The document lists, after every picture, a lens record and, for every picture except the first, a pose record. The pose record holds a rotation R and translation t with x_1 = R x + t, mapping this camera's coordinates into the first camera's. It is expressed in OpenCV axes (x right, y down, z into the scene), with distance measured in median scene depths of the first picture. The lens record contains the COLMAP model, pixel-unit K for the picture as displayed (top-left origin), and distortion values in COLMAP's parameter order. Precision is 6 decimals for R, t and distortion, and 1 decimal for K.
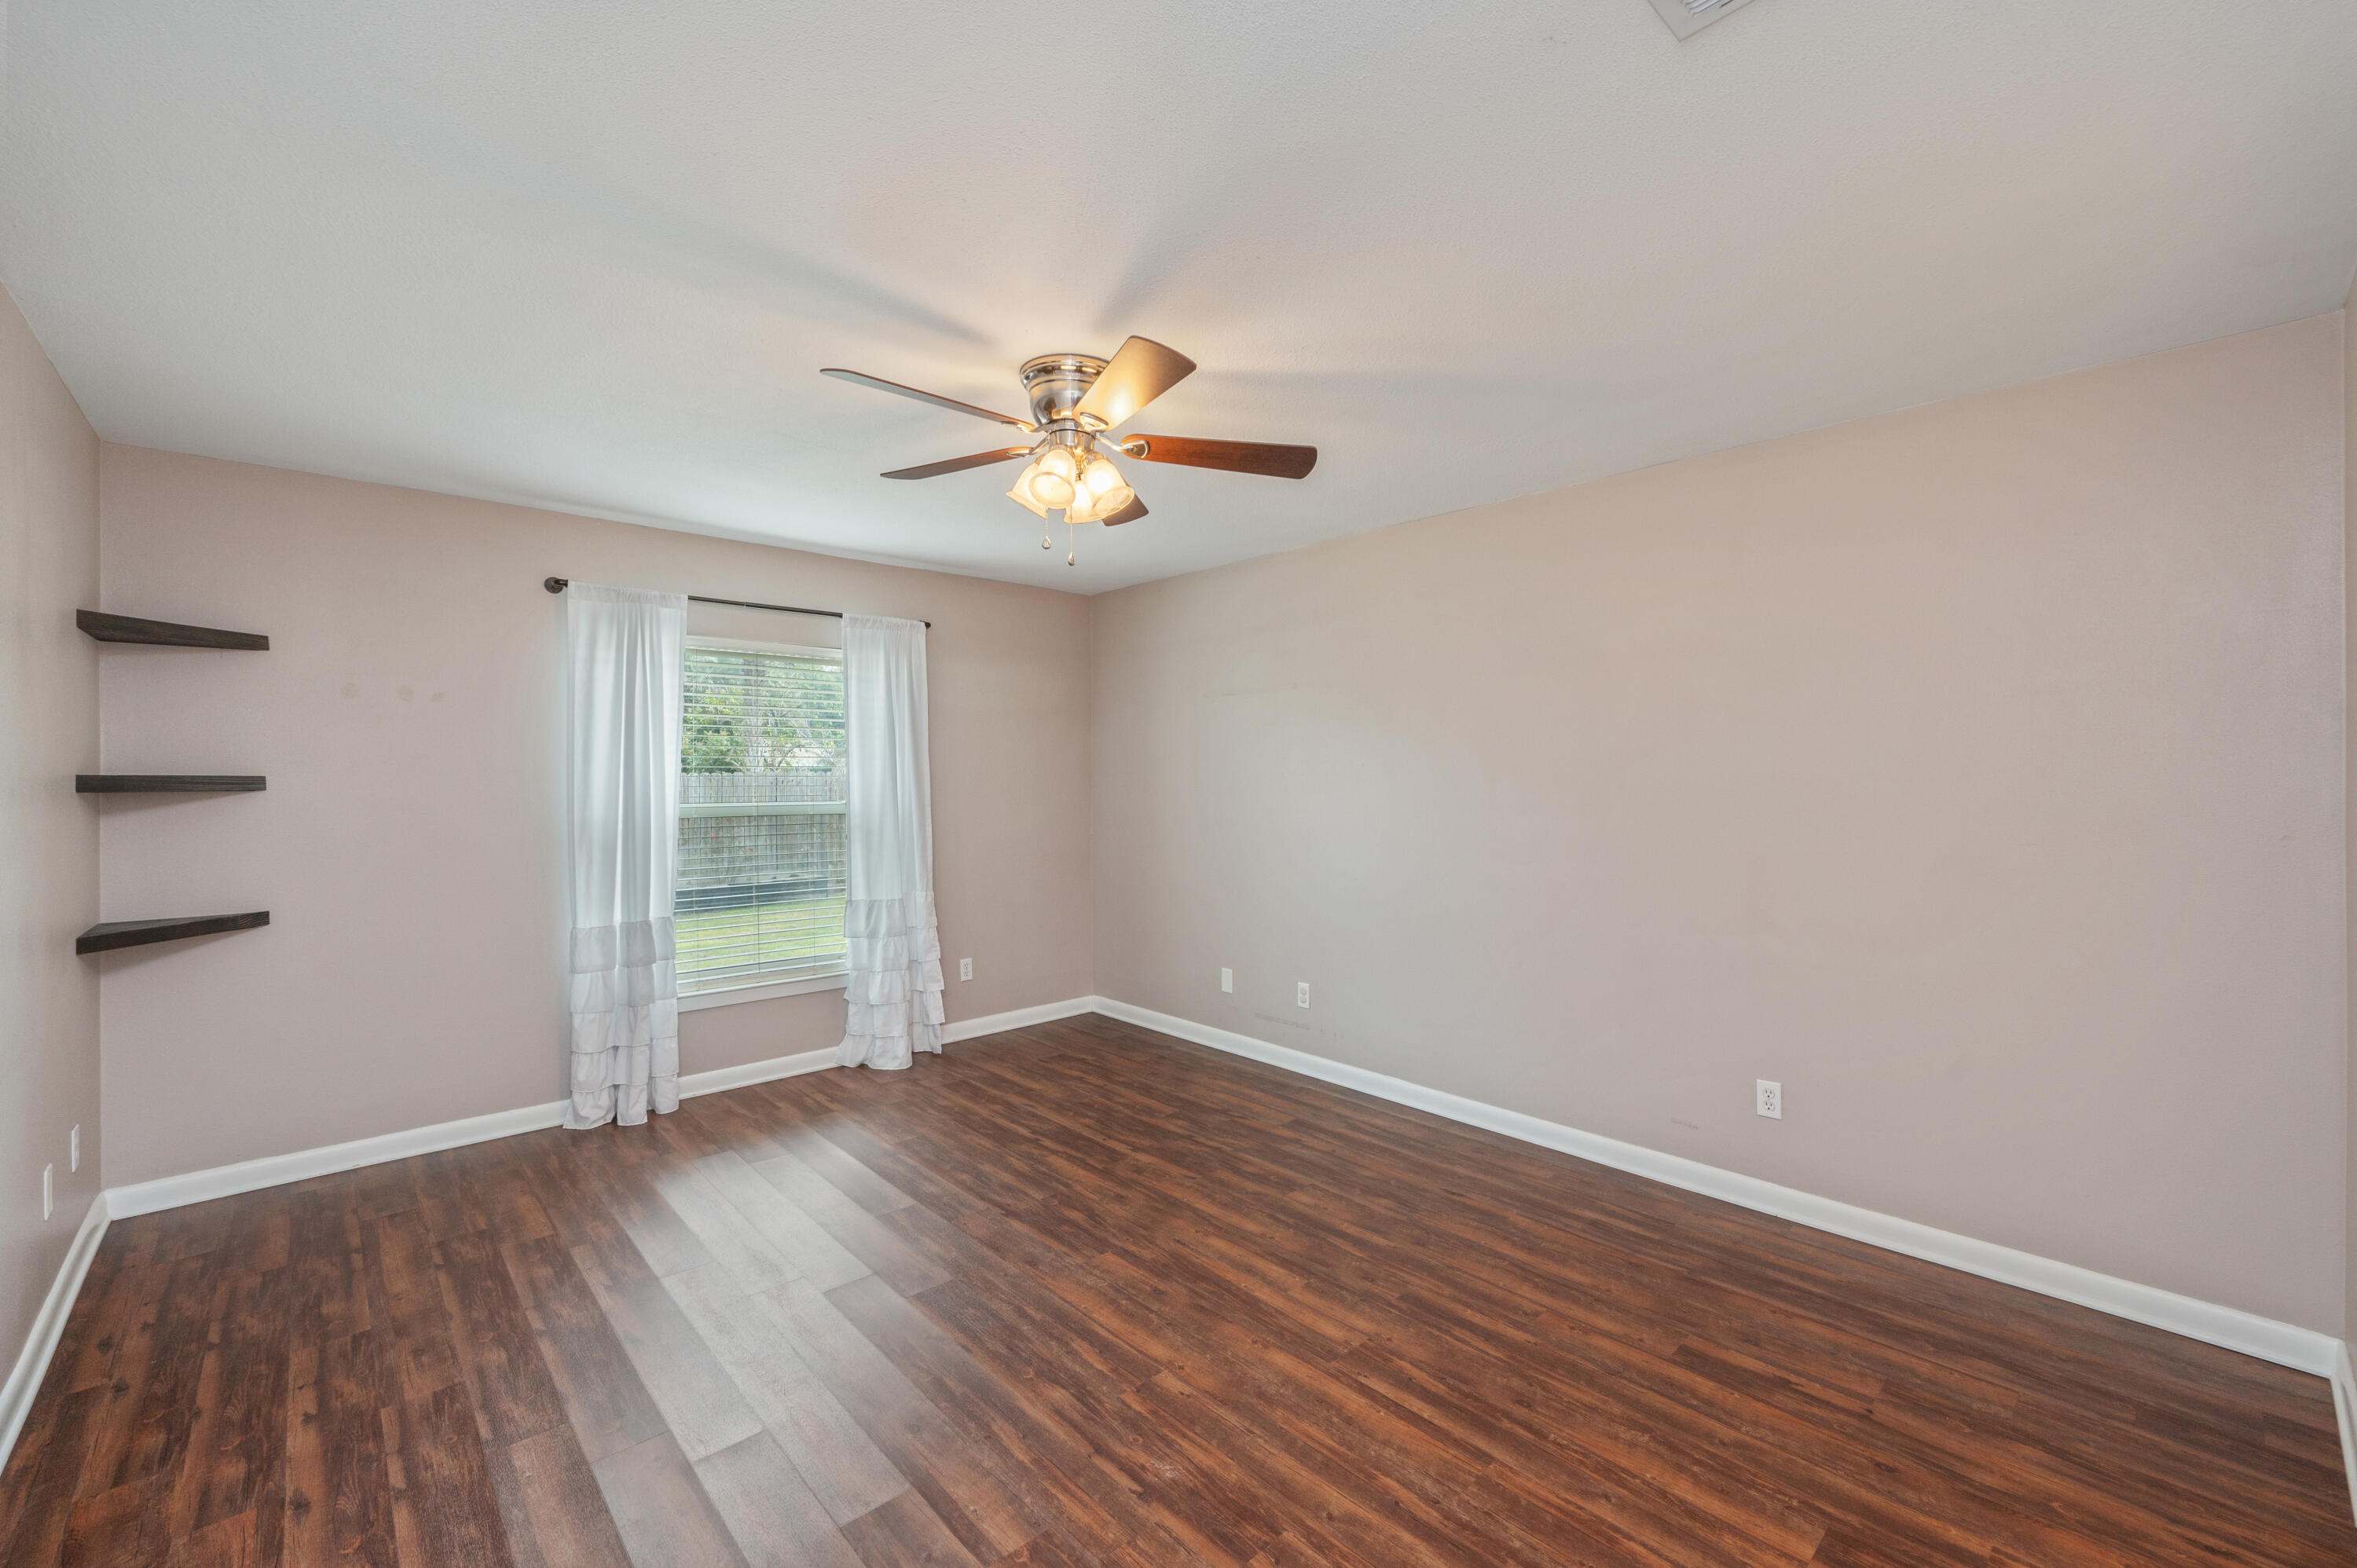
lens RADIAL K [[974.3, 0, 1186.8], [0, 974.3, 788.0], [0, 0, 1]] dist [0.002648, 0.000298]
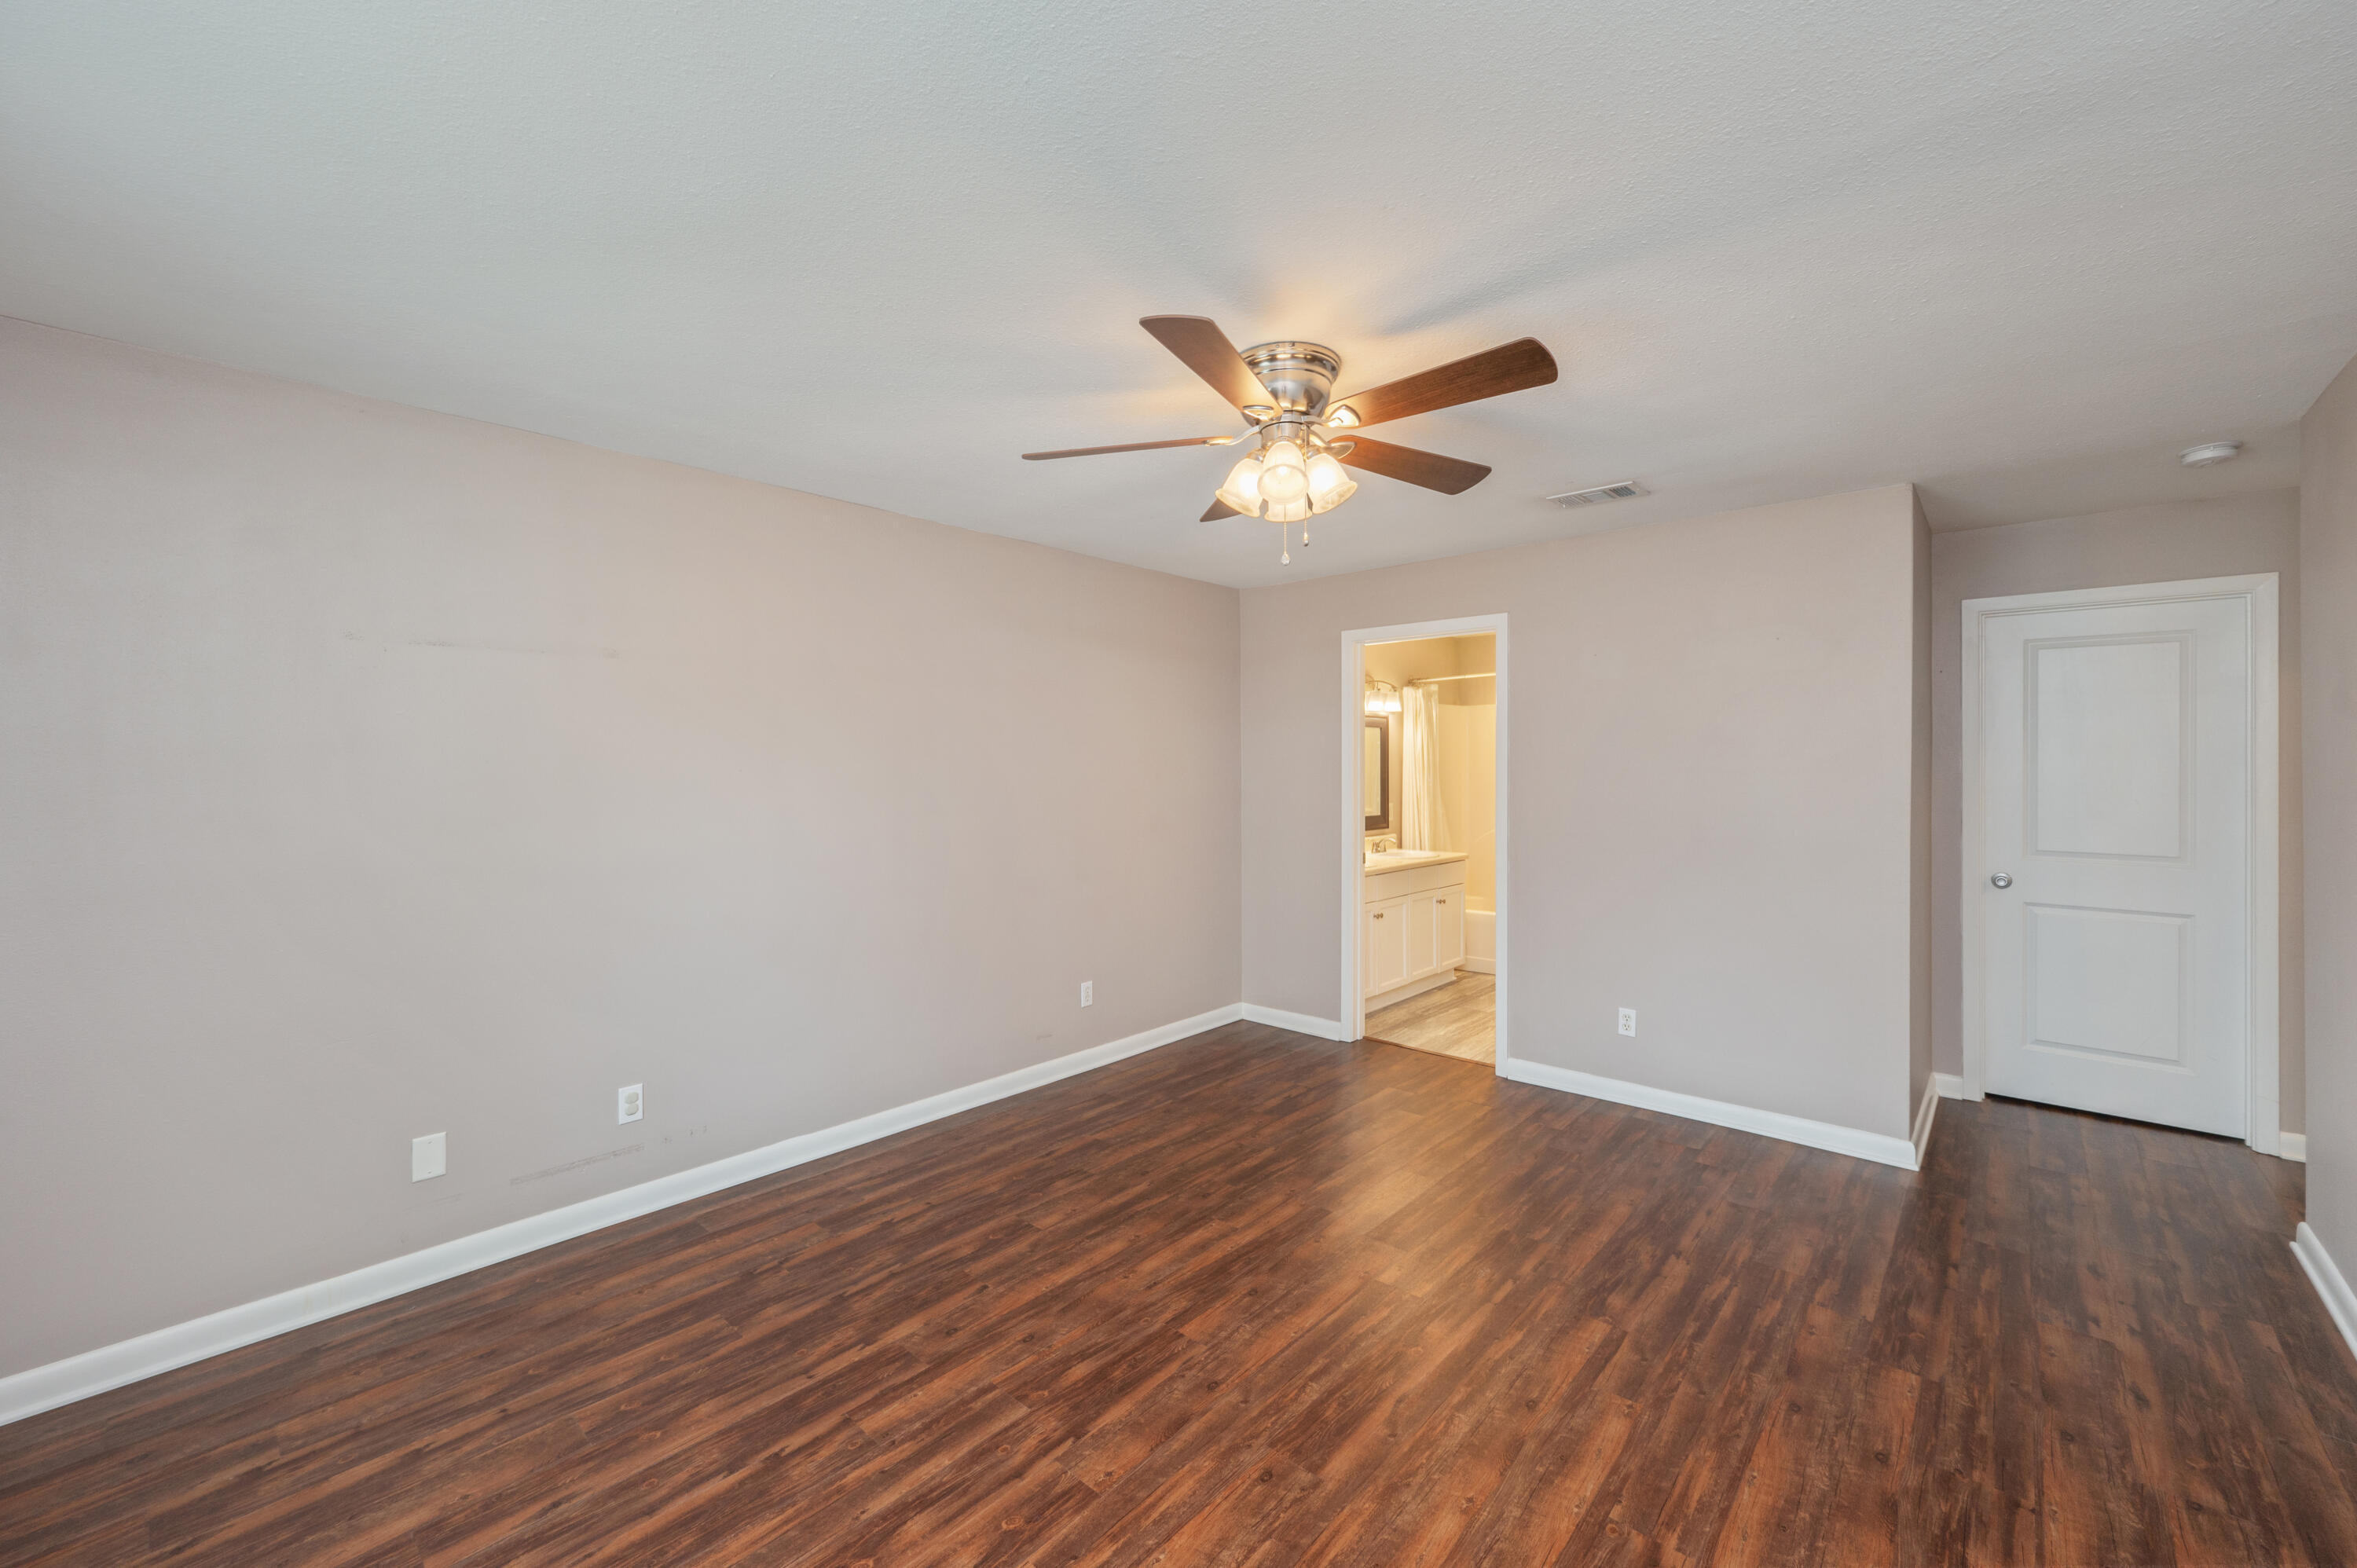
lens RADIAL K [[935.1, 0, 1194.8], [0, 935.1, 768.6], [0, 0, 1]] dist [0.000166, 0.000035]
pose [[-0.102464, -0.000821, 0.994736, -0.928469], [0.018929, 0.999817, 0.002775, -0.025996], [-0.994557, 0.019114, -0.102430, 1.084877]]
